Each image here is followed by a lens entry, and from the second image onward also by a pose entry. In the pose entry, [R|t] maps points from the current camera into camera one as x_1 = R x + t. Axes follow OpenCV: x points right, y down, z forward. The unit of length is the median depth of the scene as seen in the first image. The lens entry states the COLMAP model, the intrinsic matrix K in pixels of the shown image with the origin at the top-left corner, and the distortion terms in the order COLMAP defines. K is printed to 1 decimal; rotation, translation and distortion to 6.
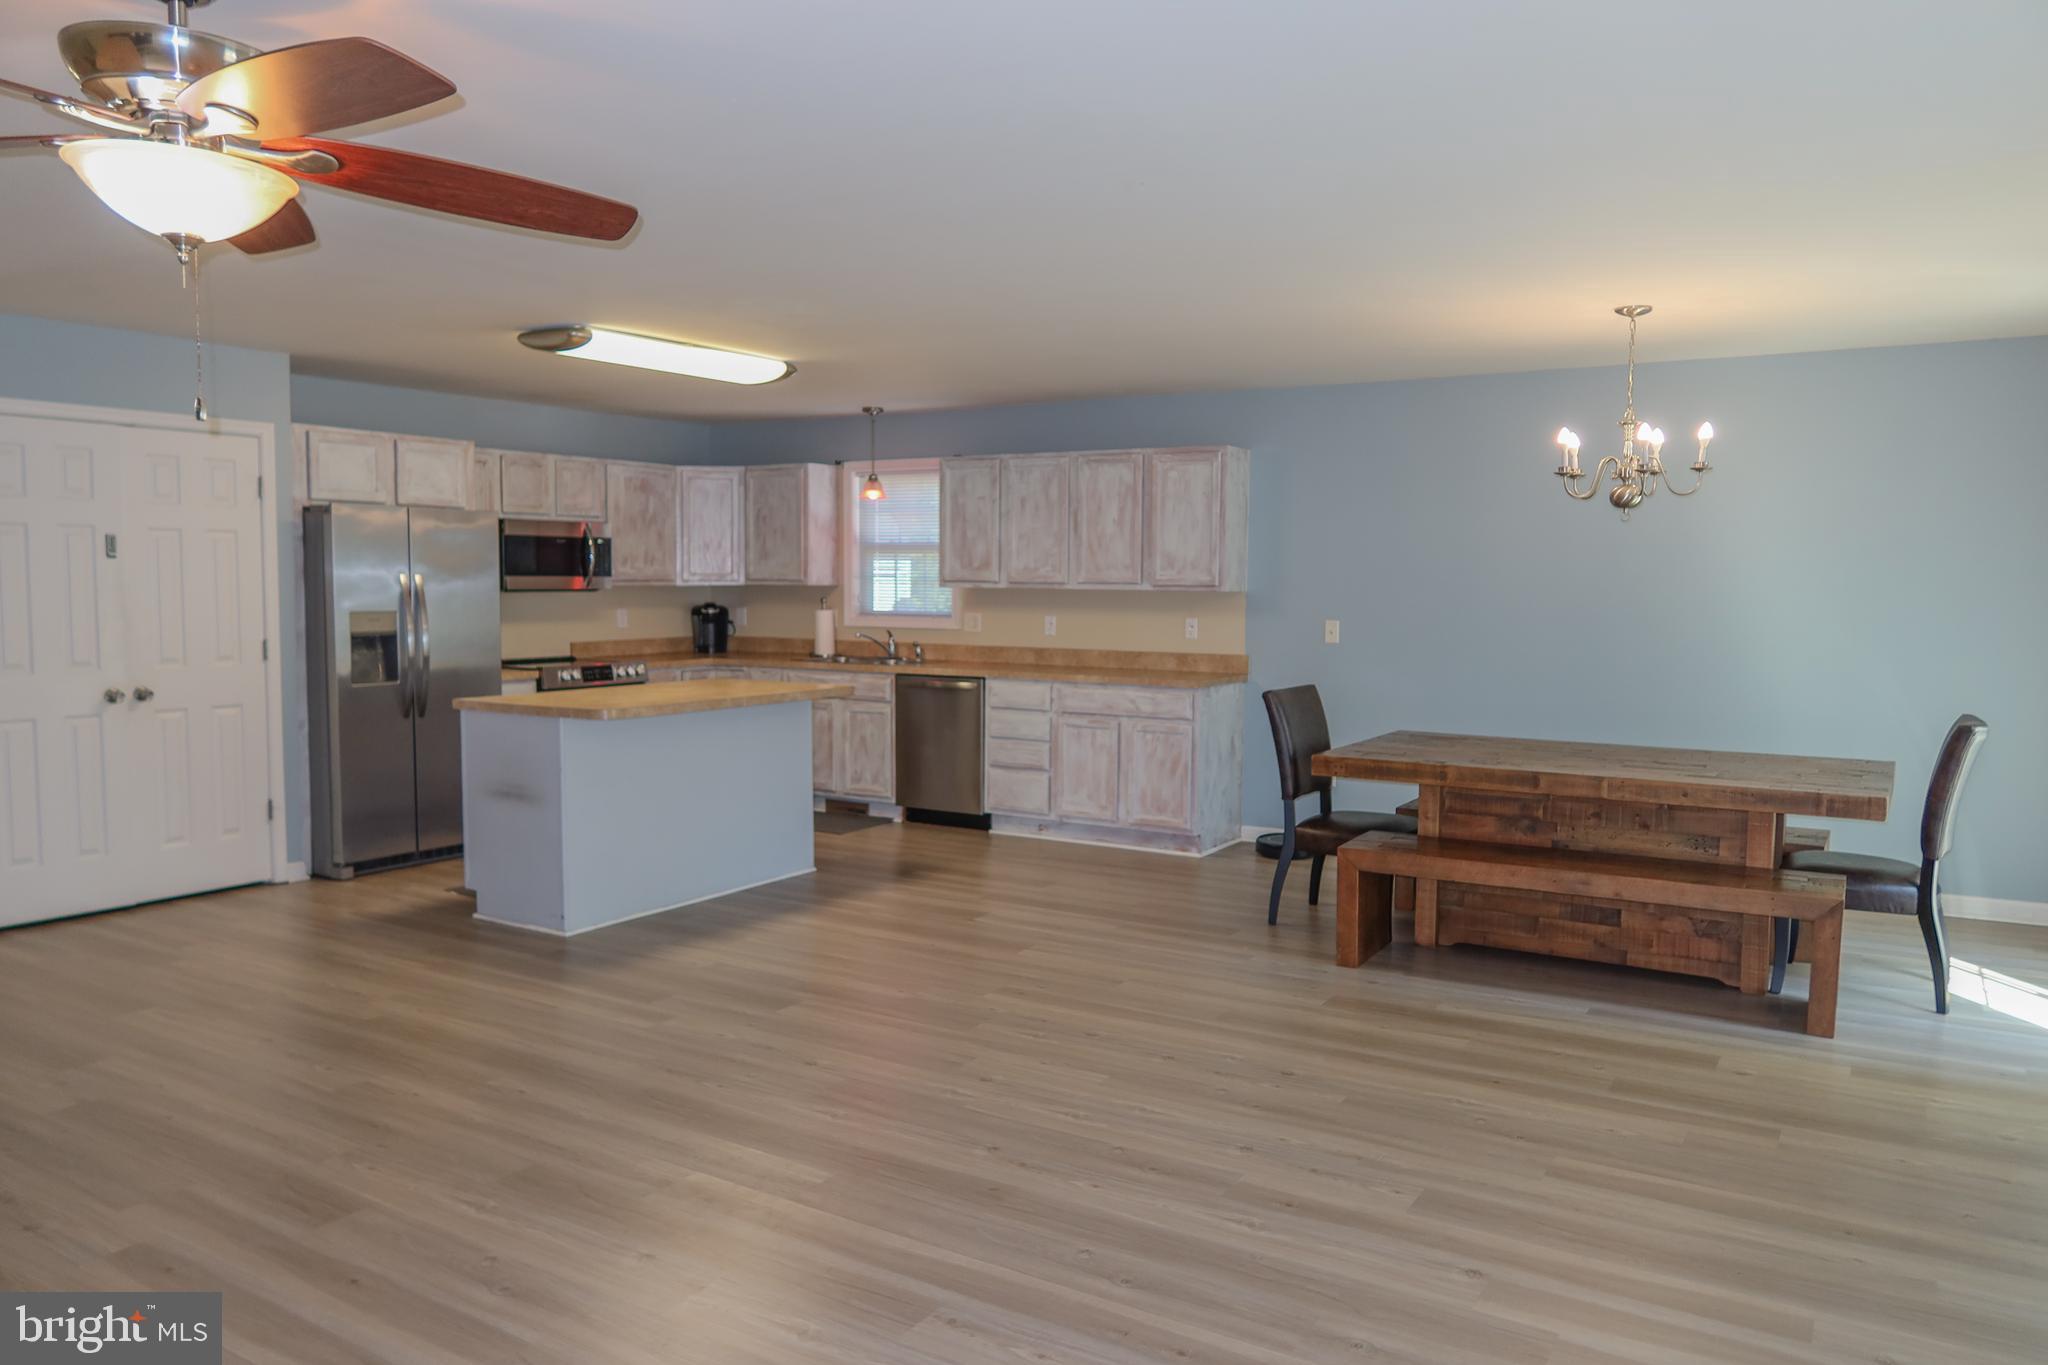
lens RADIAL K [[1420.4, 0, 1027.1], [0, 1420.4, 676.6], [0, 0, 1]] dist [-0.031843, 0.021191]
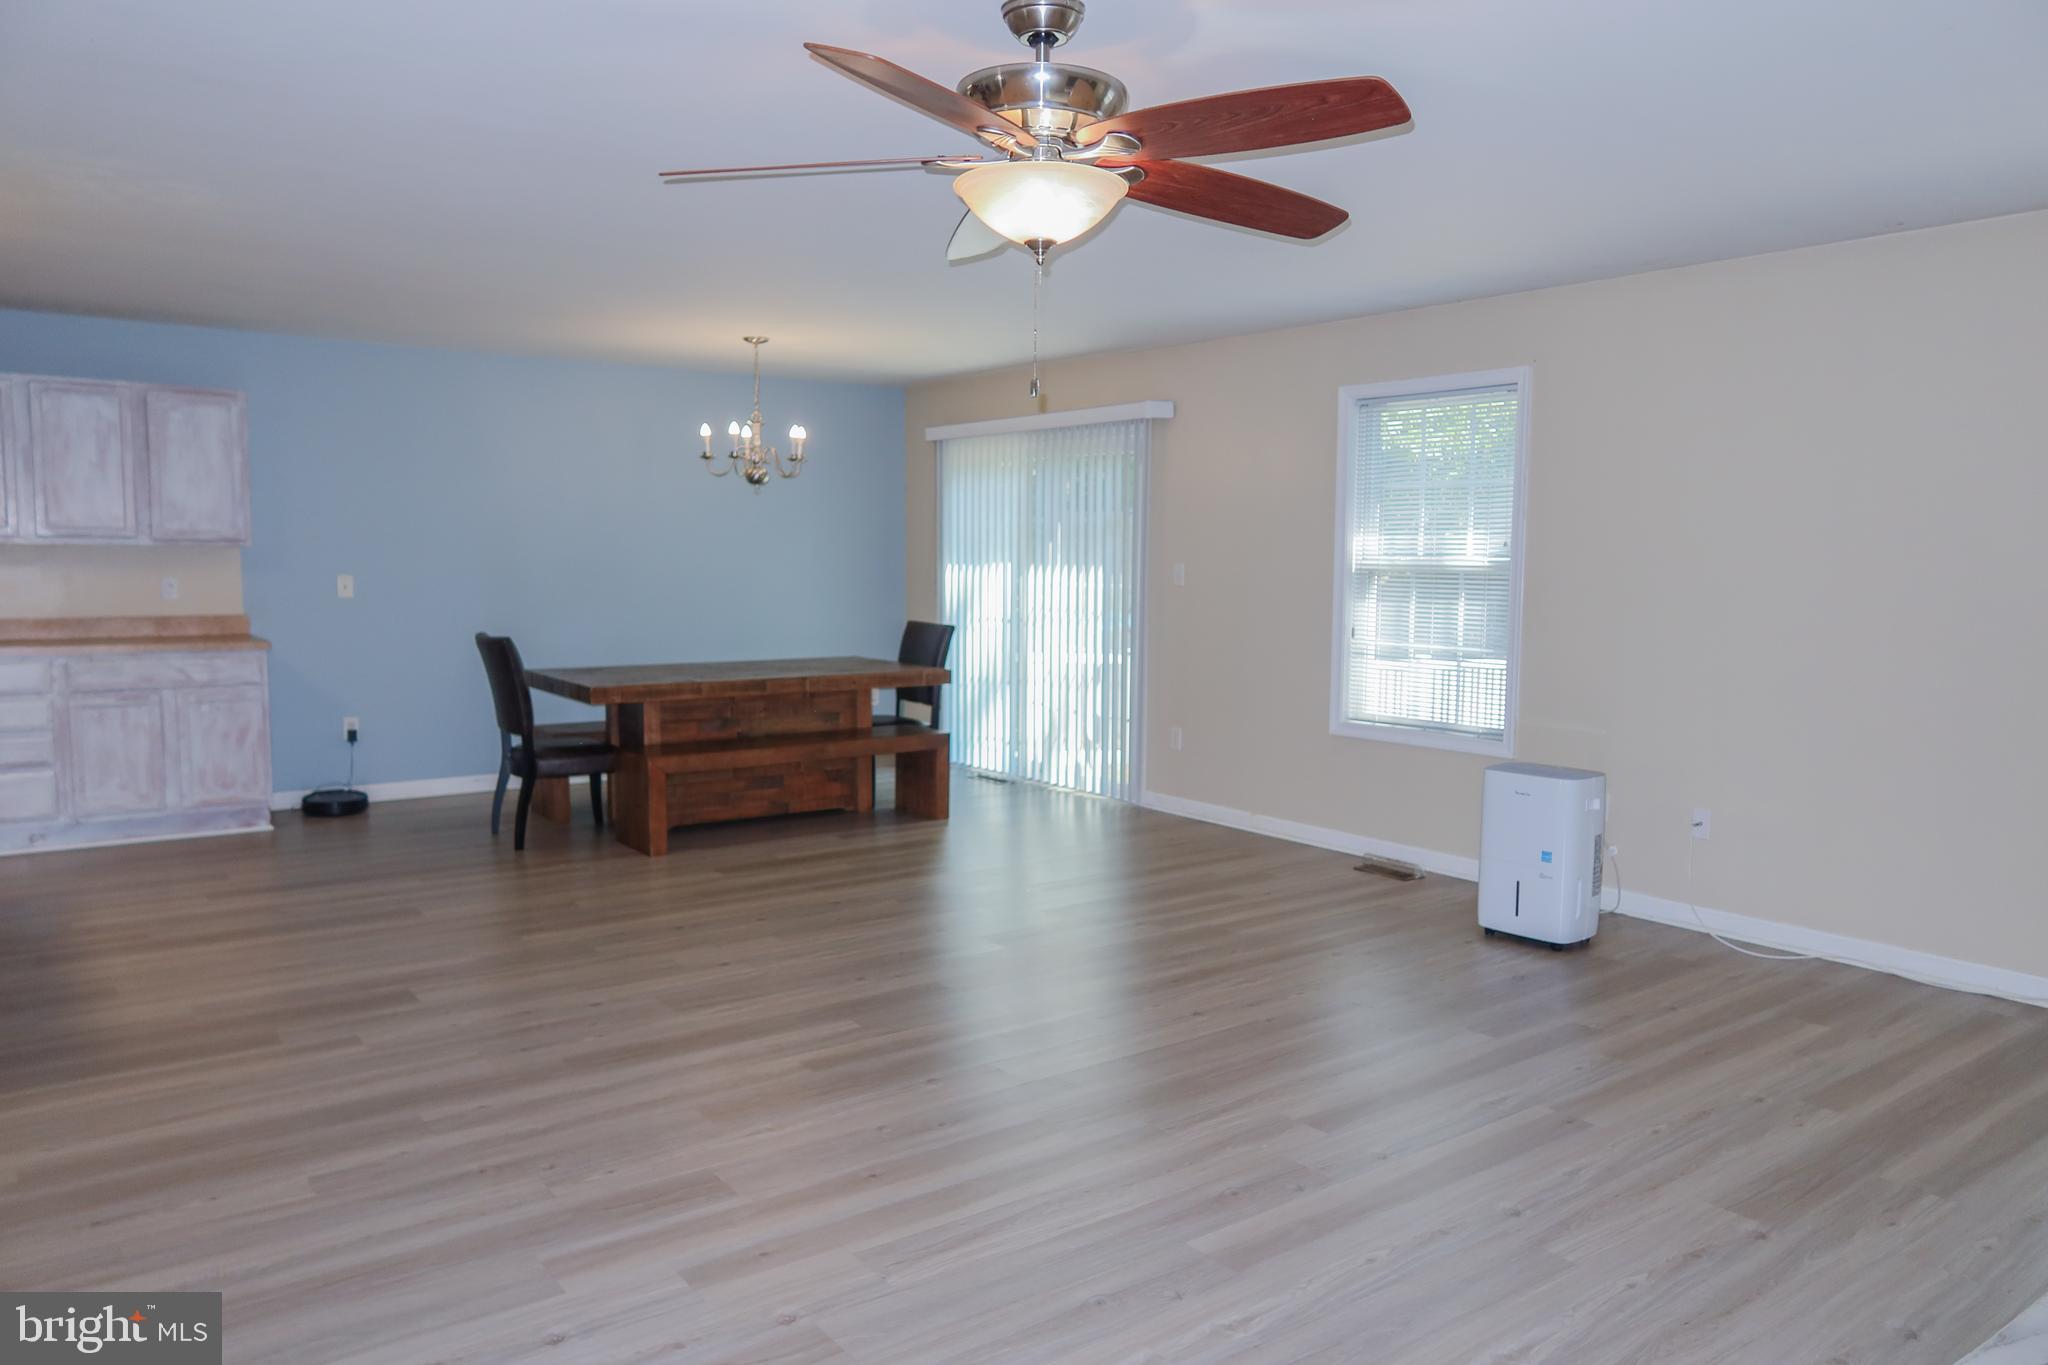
lens RADIAL K [[1420.4, 0, 1027.1], [0, 1420.4, 676.6], [0, 0, 1]] dist [-0.031843, 0.021191]
pose [[0.360740, -0.083728, 0.928901, -0.766793], [0.056702, 0.996089, 0.067764, -0.011699], [-0.930941, 0.028225, 0.364077, 0.259523]]
